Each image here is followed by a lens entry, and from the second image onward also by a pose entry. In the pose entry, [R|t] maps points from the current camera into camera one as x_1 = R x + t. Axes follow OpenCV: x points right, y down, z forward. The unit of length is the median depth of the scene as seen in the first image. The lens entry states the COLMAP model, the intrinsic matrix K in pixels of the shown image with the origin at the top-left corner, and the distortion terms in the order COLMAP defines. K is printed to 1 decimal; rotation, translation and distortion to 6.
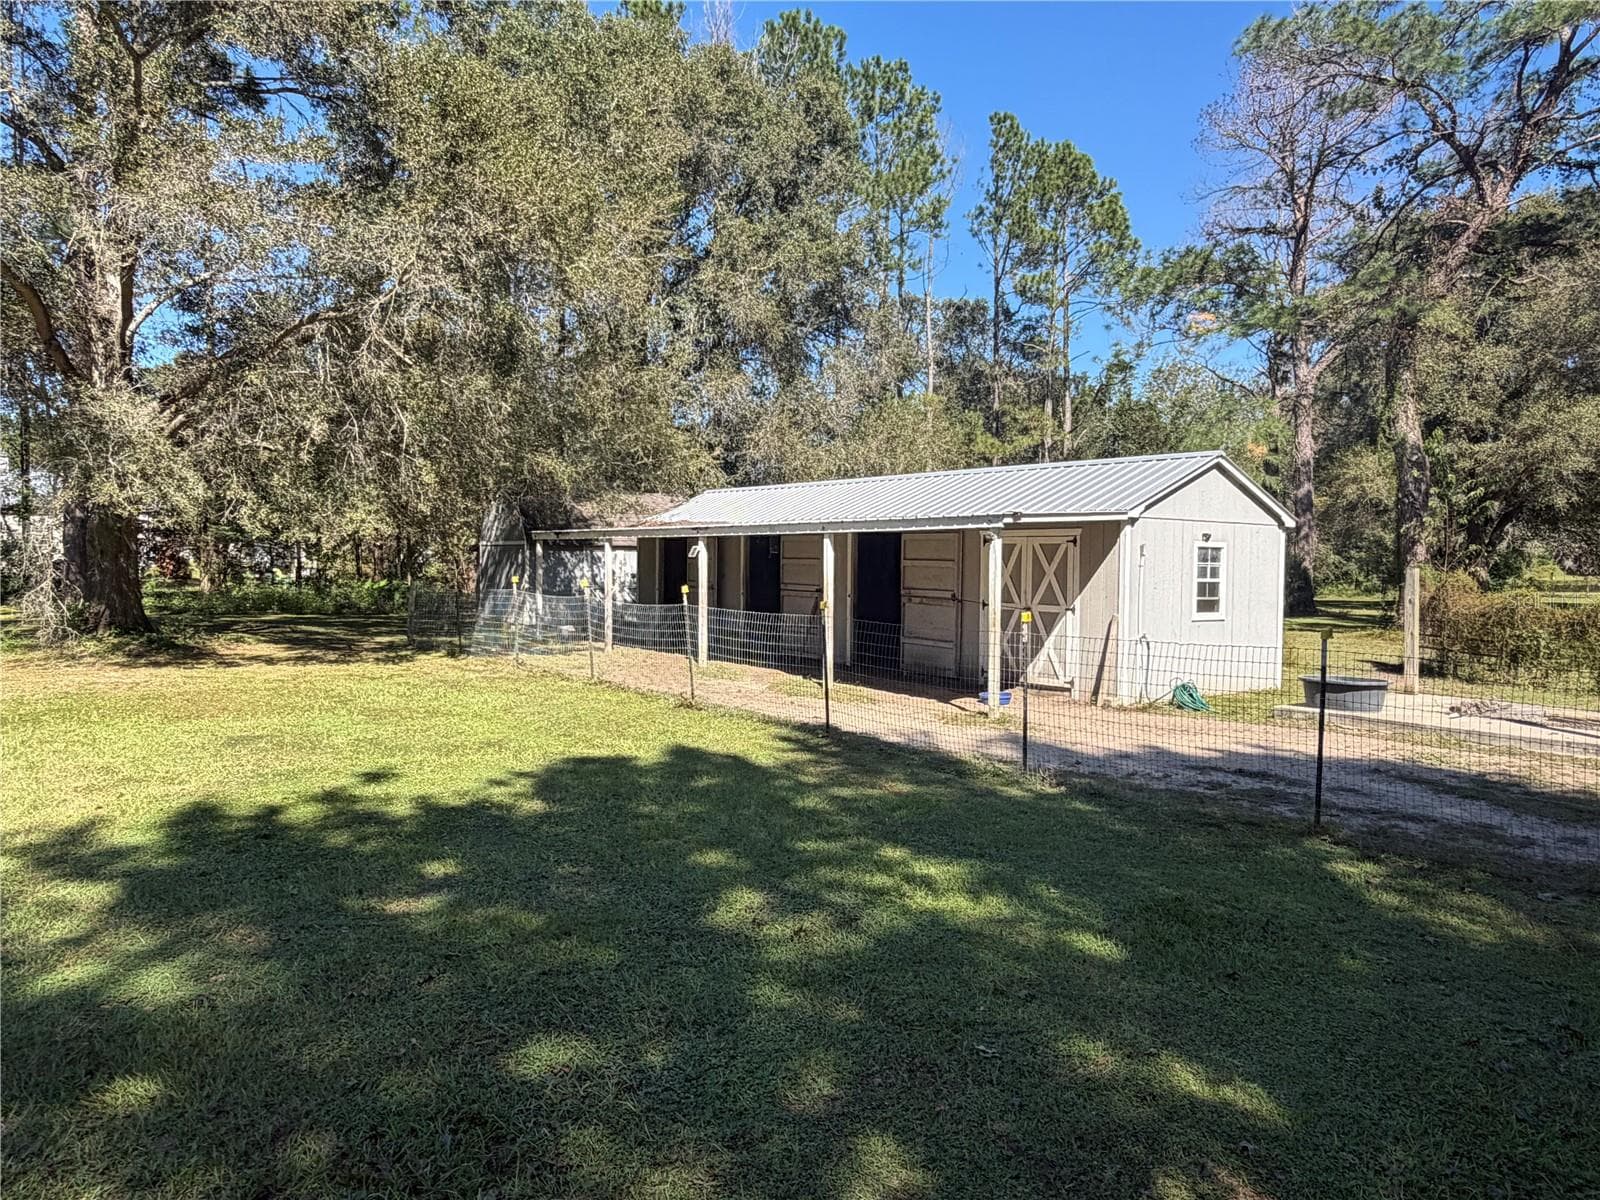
lens RADIAL K [[1137.7, 0, 803.4], [0, 1137.7, 583.7], [0, 0, 1]] dist [-0.004027, 0.000335]
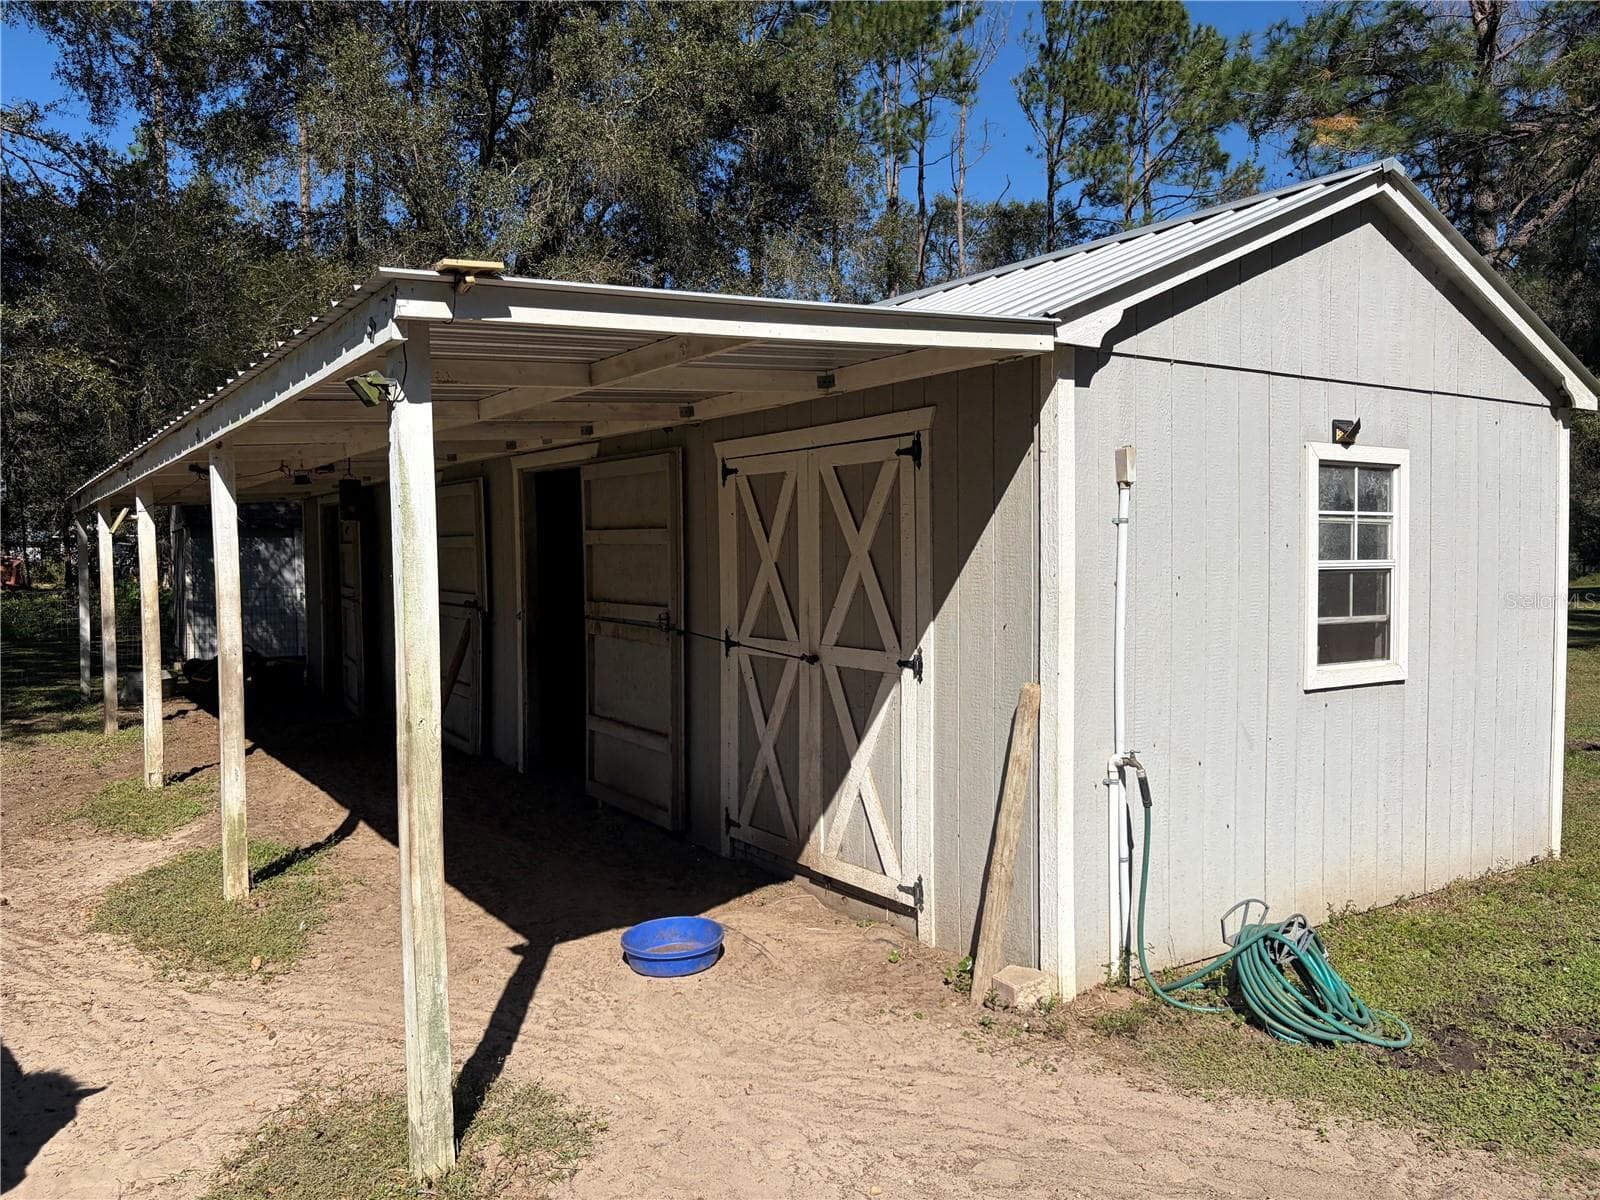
lens RADIAL K [[1228.2, 0, 800.0], [0, 1228.2, 600.0], [0, 0, 1]] dist [0.017318, 0.001772]
pose [[0.996755, -0.020075, -0.077951, 0.117472], [0.021386, 0.999643, 0.016019, -0.000842], [0.077601, -0.017634, 0.996829, 0.331263]]
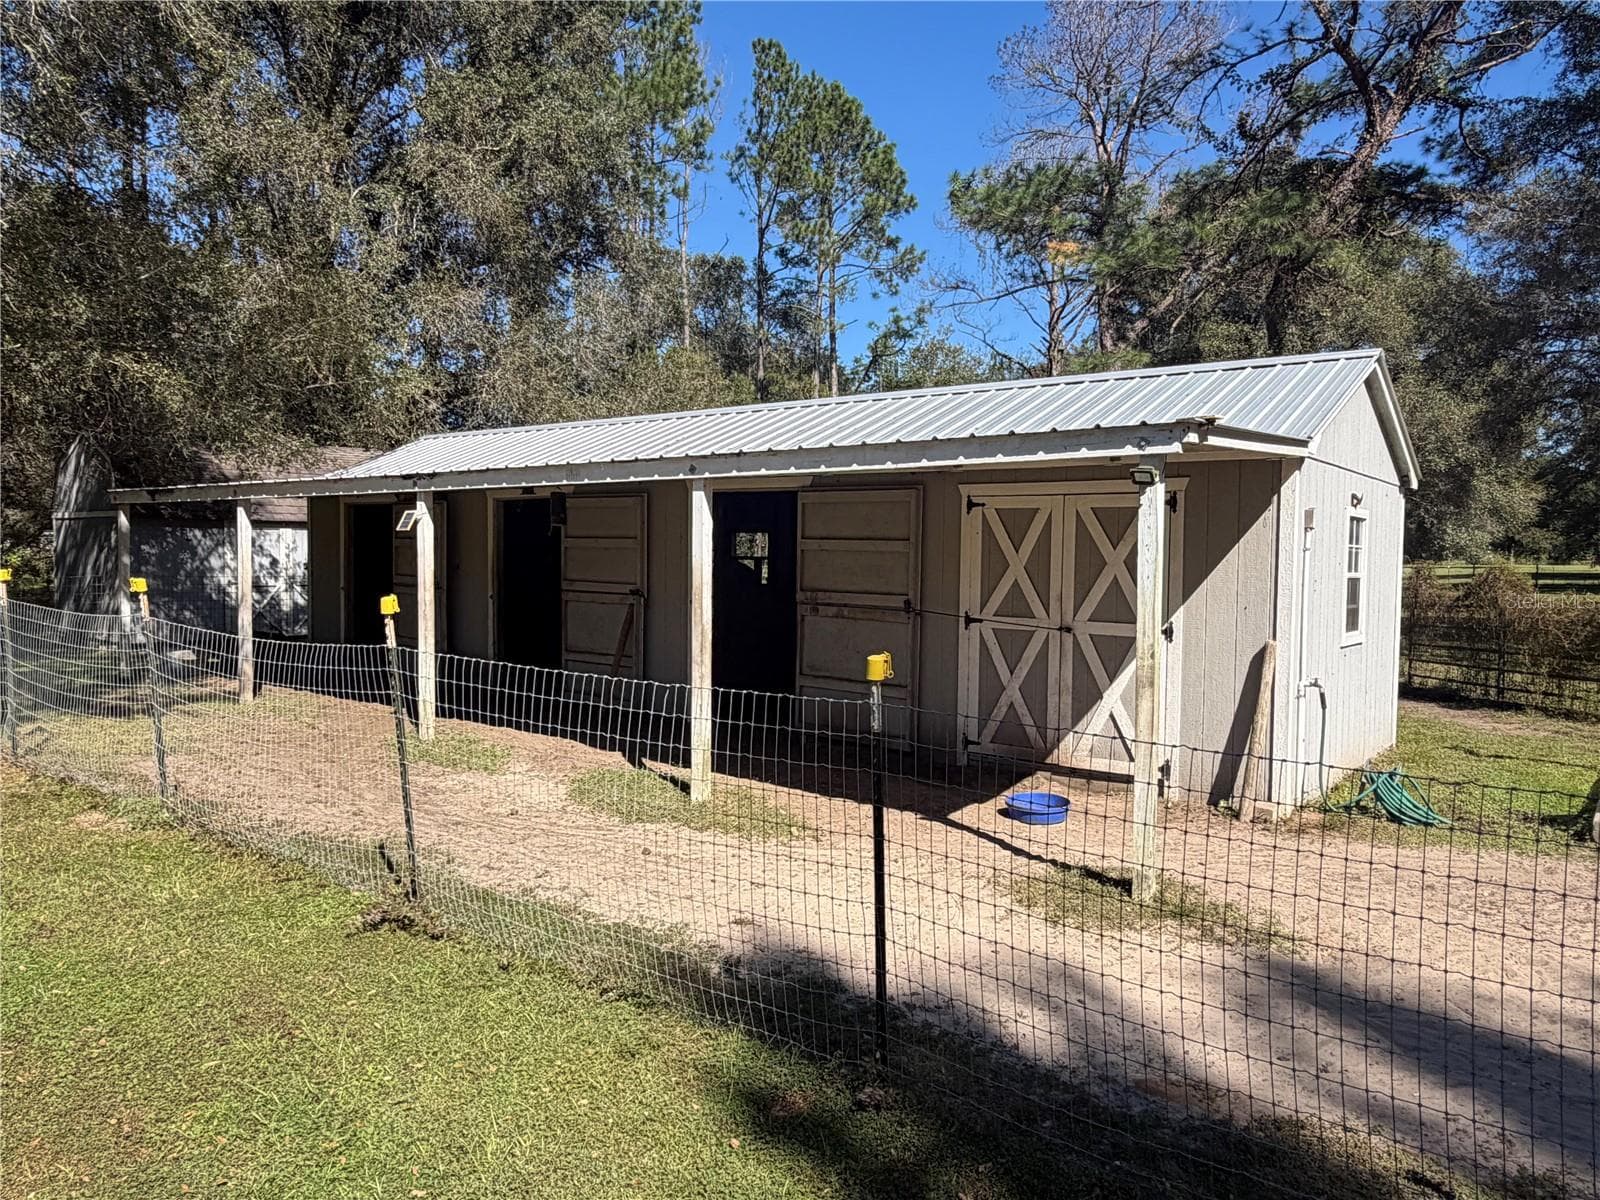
lens RADIAL K [[1116.6, 0, 800.0], [0, 1116.6, 600.0], [0, 0, 1]] dist [0.003451, -0.003614]
pose [[0.969395, -0.006765, 0.245415, -0.028445], [0.001030, 0.999724, 0.023488, -0.002241], [-0.245506, -0.022516, 0.969134, 0.273839]]
